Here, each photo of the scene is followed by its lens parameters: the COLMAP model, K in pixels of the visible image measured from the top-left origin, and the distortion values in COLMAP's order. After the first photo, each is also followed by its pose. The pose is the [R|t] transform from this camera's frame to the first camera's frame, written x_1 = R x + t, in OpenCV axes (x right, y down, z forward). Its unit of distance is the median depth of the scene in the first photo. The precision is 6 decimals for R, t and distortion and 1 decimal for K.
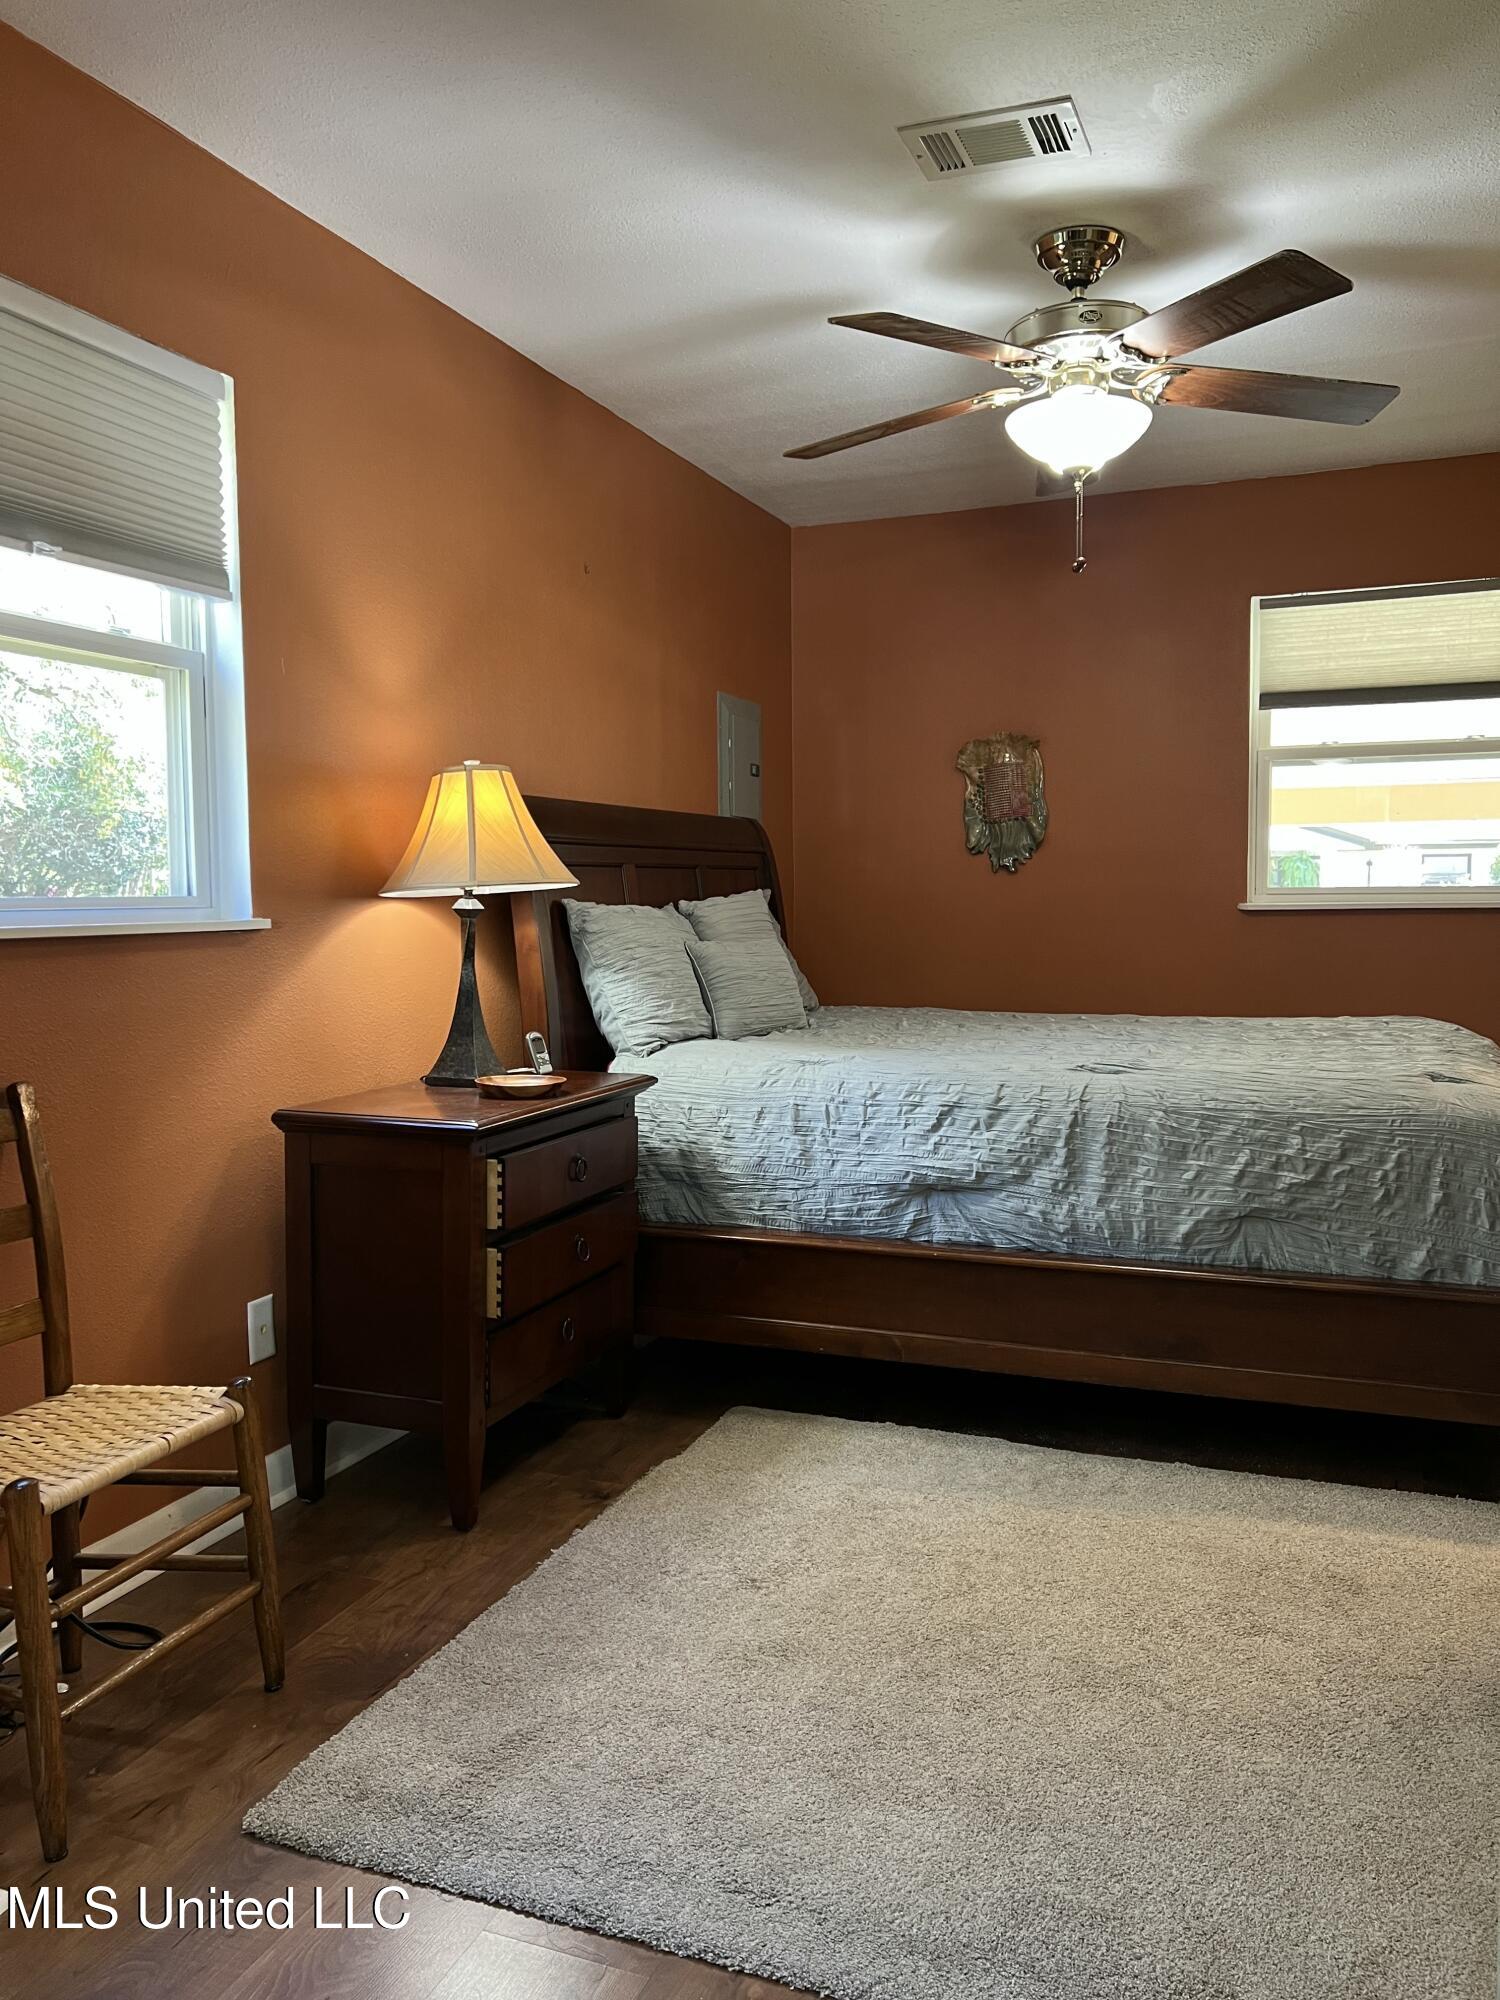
lens RADIAL K [[1514.6, 0, 731.1], [0, 1514.6, 989.3], [0, 0, 1]] dist [0.065320, -0.067994]
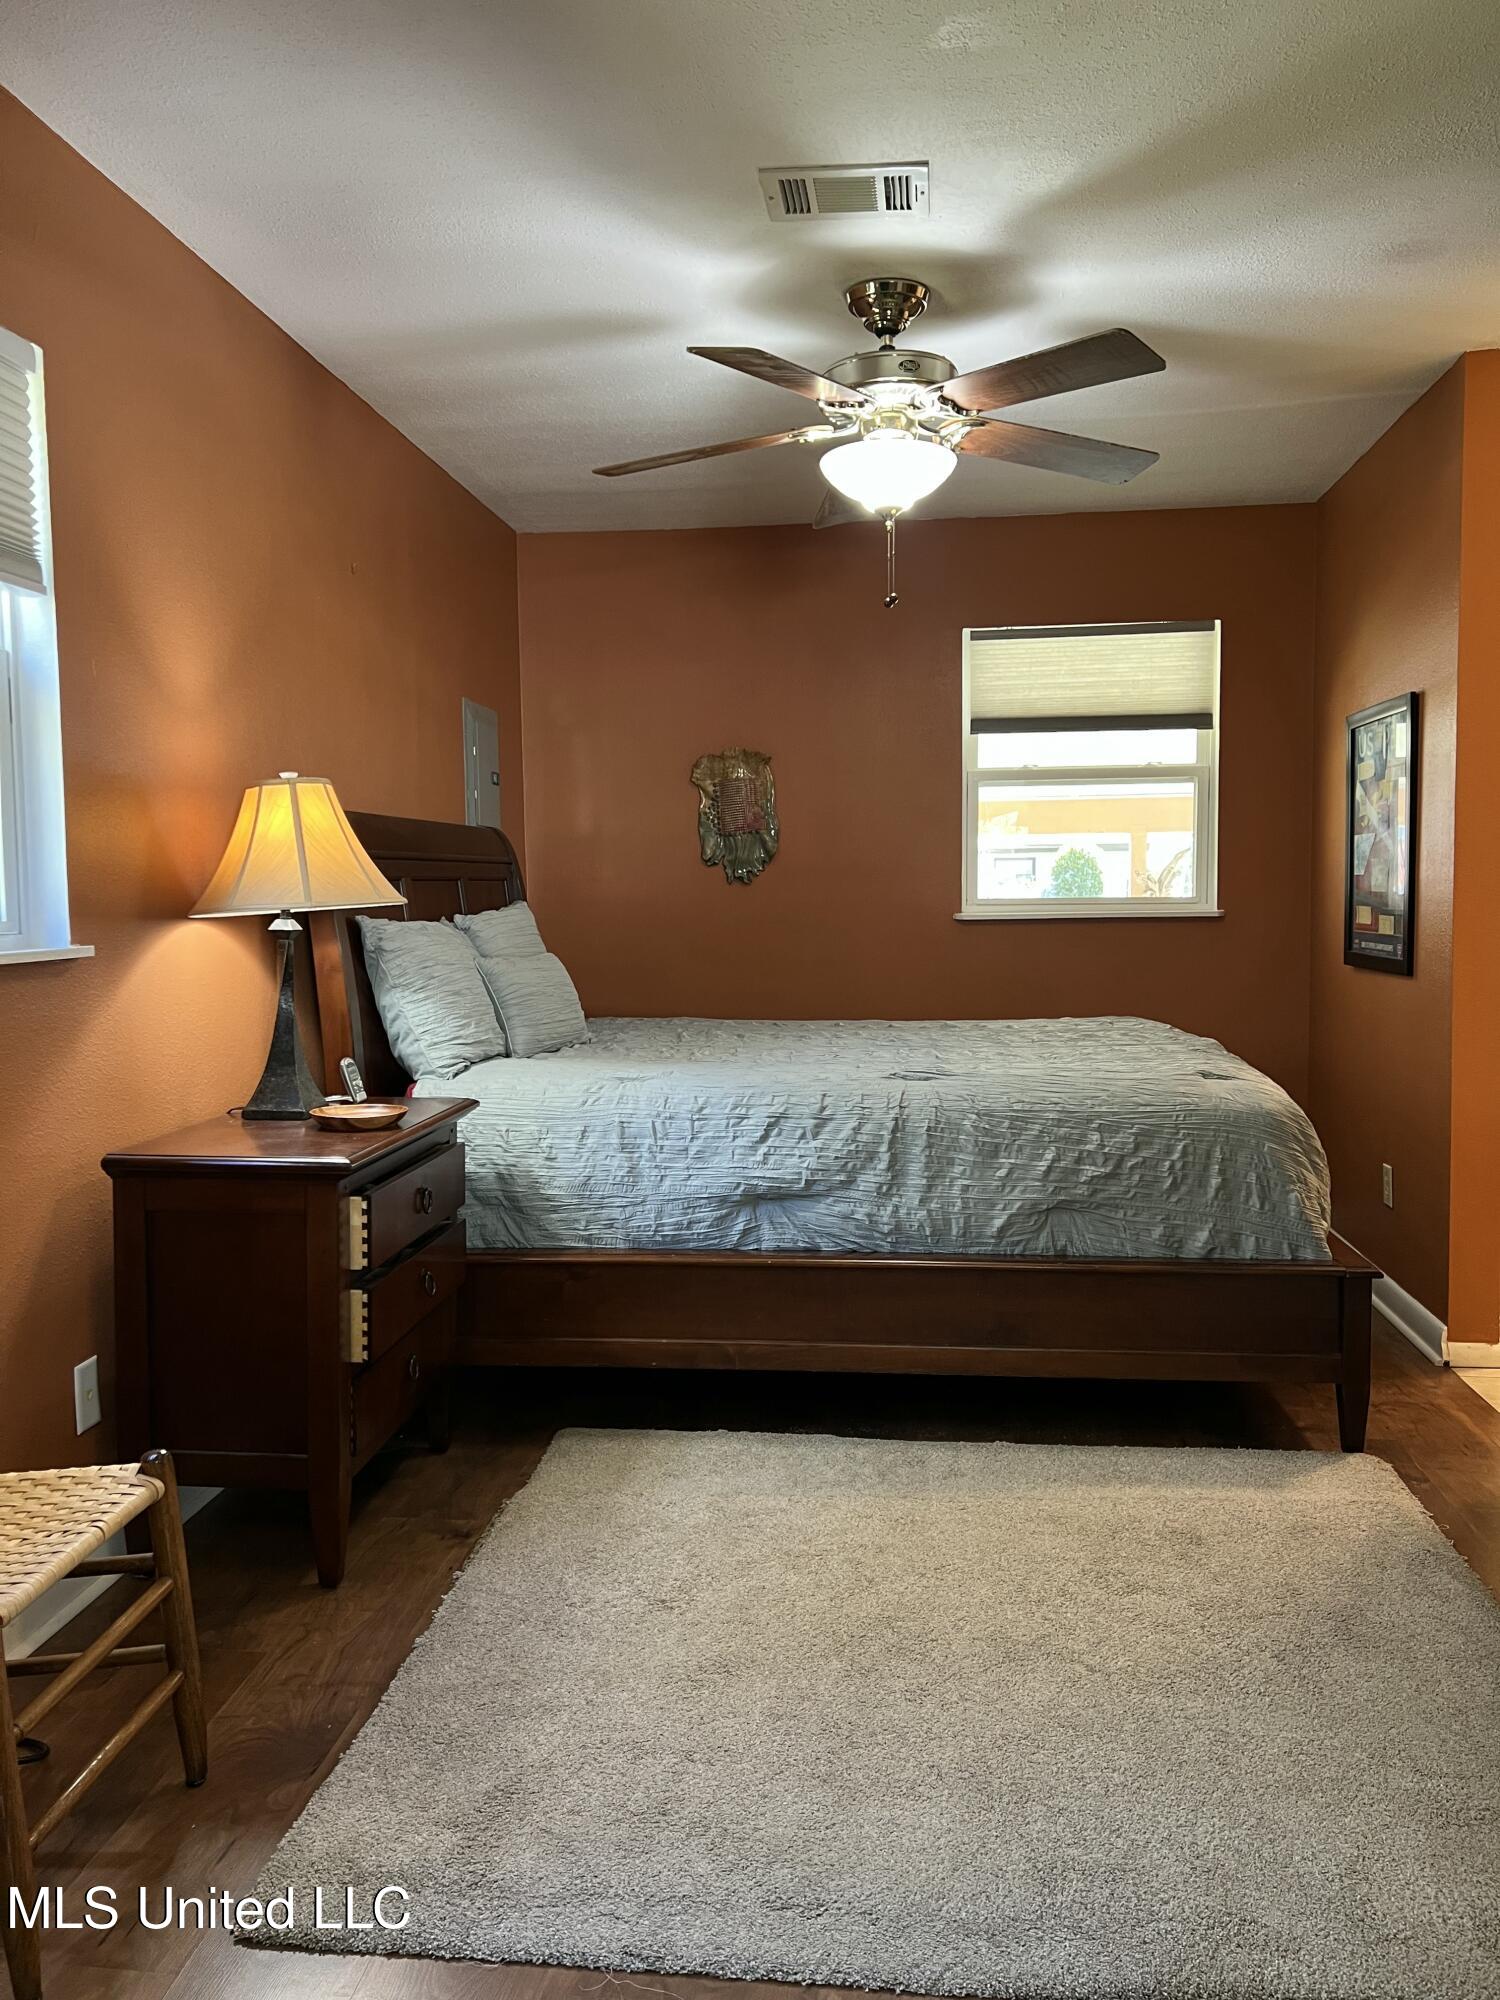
lens RADIAL K [[1514.6, 0, 750.6], [0, 1514.6, 992.9], [0, 0, 1]] dist [0.065320, -0.067994]
pose [[0.964257, -0.018748, 0.264305, -0.160155], [0.018113, 0.999824, 0.004840, -0.014574], [-0.264350, 0.000121, 0.964427, 0.013064]]
